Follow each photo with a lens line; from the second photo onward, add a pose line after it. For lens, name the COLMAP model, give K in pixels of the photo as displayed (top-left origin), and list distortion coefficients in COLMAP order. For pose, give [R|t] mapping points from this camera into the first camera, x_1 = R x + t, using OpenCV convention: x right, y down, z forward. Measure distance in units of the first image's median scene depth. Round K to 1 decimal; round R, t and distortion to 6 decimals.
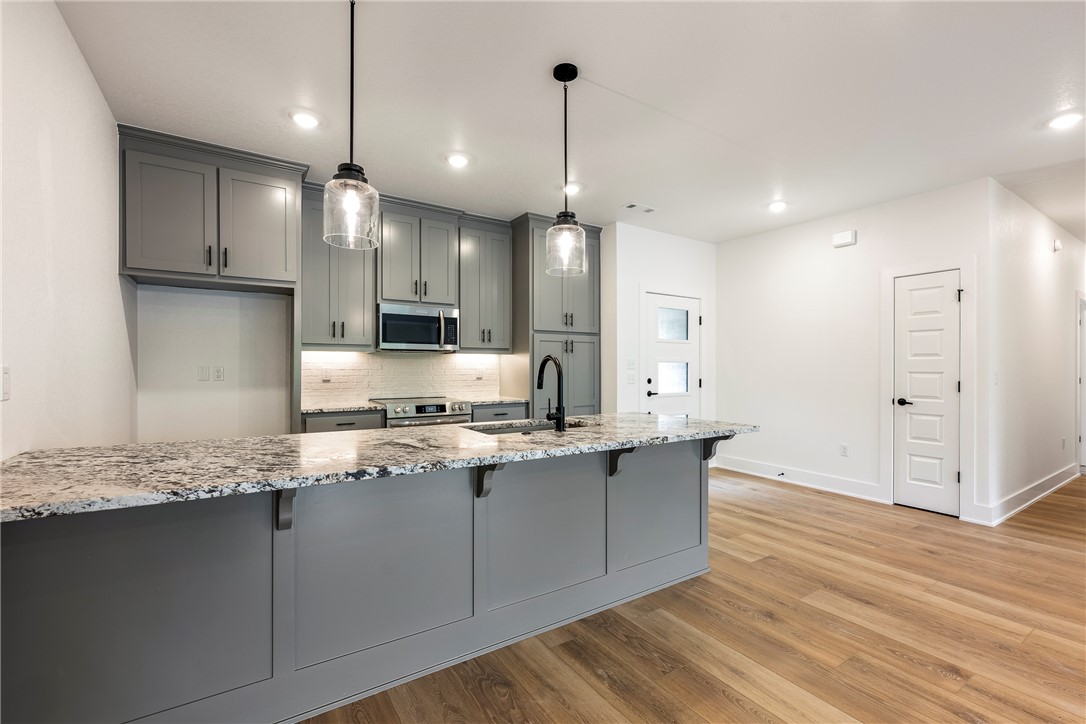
lens RADIAL K [[469.1, 0, 545.3], [0, 469.1, 366.9], [0, 0, 1]] dist [-0.002258, 0.001224]
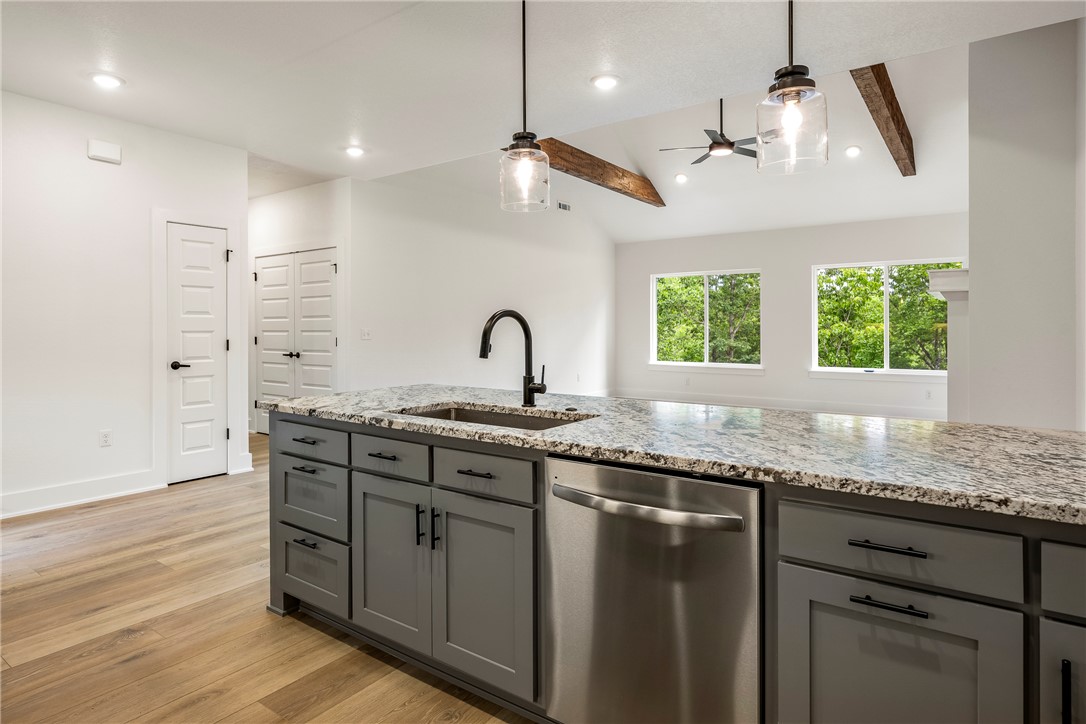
lens RADIAL K [[601.5, 0, 530.5], [0, 601.5, 321.5], [0, 0, 1]] dist [0.001712, 0.000834]
pose [[-0.340839, 0.006739, 0.940098, -0.551640], [-0.000064, 0.999974, -0.007191, 0.000401], [-0.940122, -0.002512, -0.340829, 0.798103]]
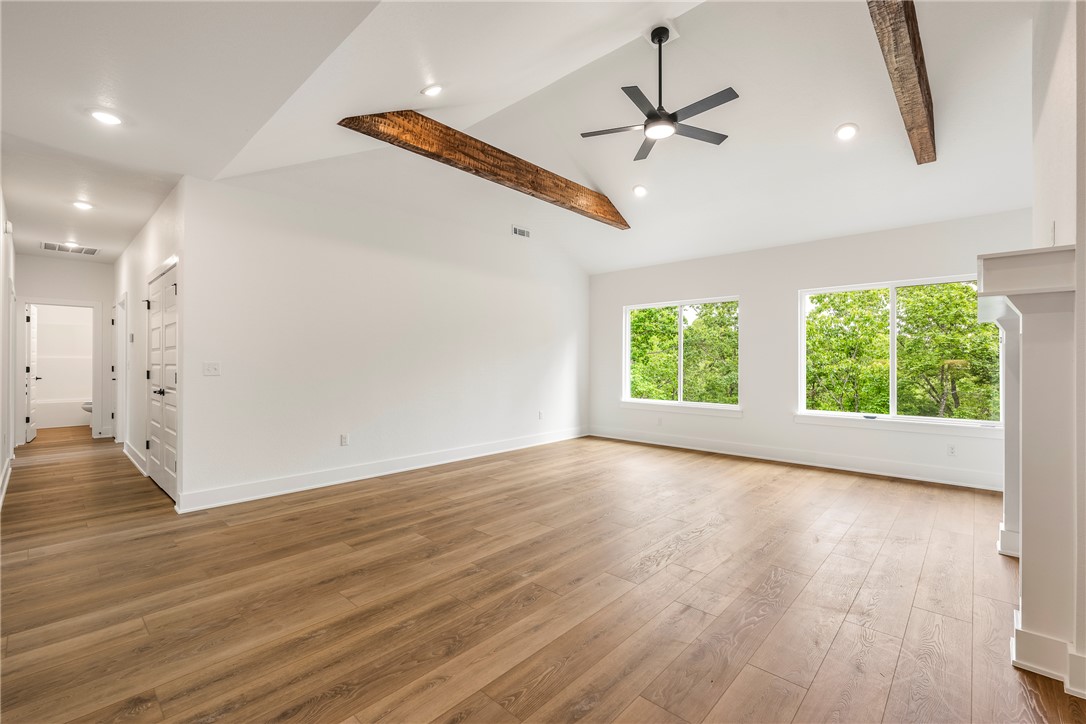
lens RADIAL K [[469.1, 0, 539.4], [0, 469.1, 357.9], [0, 0, 1]] dist [-0.002258, 0.001224]
pose [[-0.233916, 0.004651, 0.972246, -0.078710], [-0.003823, 0.999976, -0.005704, 0.001321], [-0.972249, -0.005052, -0.233893, 0.226149]]
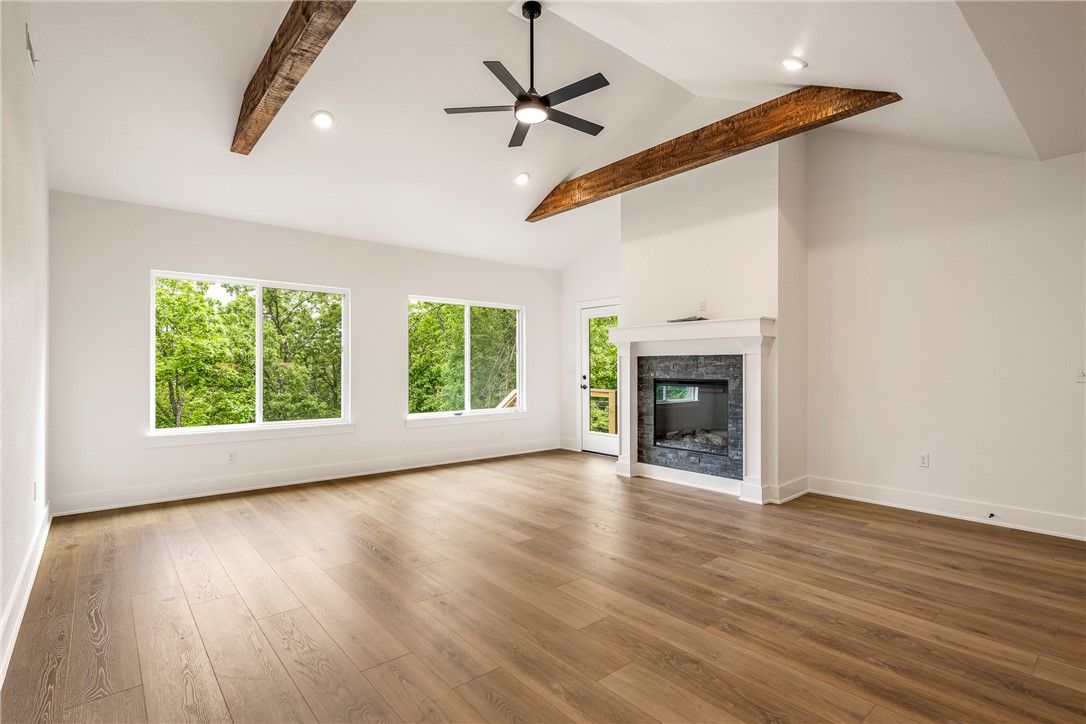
lens RADIAL K [[523.8, 0, 542.4], [0, 523.8, 364.0], [0, 0, 1]] dist [-0.002059, 0.000344]
pose [[-0.991679, -0.004374, -0.128659, 0.896214], [-0.003409, 0.999964, -0.007723, 0.005809], [0.128688, -0.007220, -0.991659, 0.736063]]
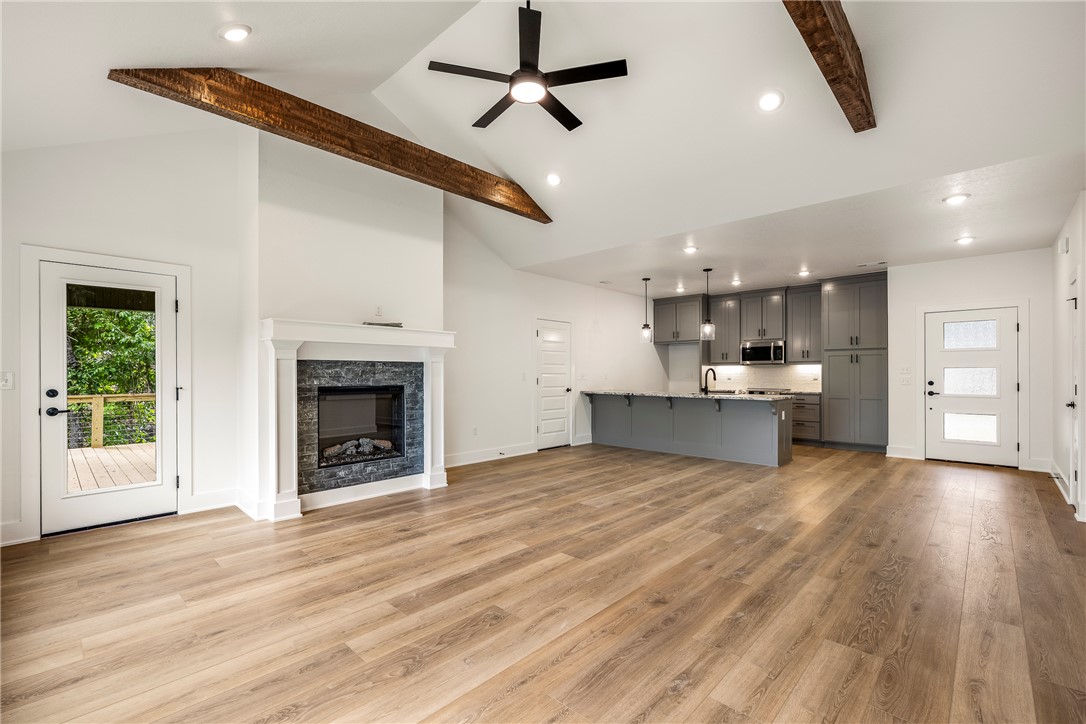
lens RADIAL K [[469.1, 0, 539.9], [0, 469.1, 369.1], [0, 0, 1]] dist [-0.002258, 0.001224]
pose [[0.230104, -0.009053, -0.973124, 1.553877], [0.001469, 0.999959, -0.008955, 0.002803], [0.973165, 0.000631, 0.230107, -0.394762]]
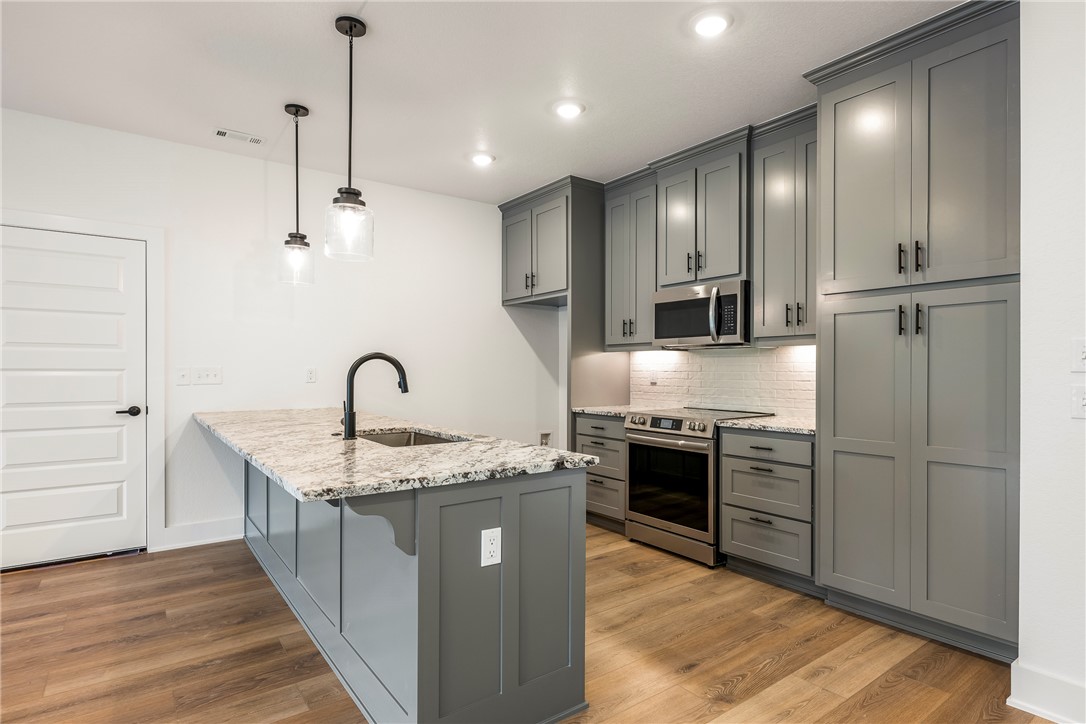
lens RADIAL K [[570.7, 0, 562.5], [0, 570.7, 368.9], [0, 0, 1]] dist [0.004510, 0.000654]
pose [[0.073266, -0.002367, -0.997310, 0.670981], [-0.002103, 0.999995, -0.002528, 0.004685], [0.997310, 0.002283, 0.073261, 0.781143]]
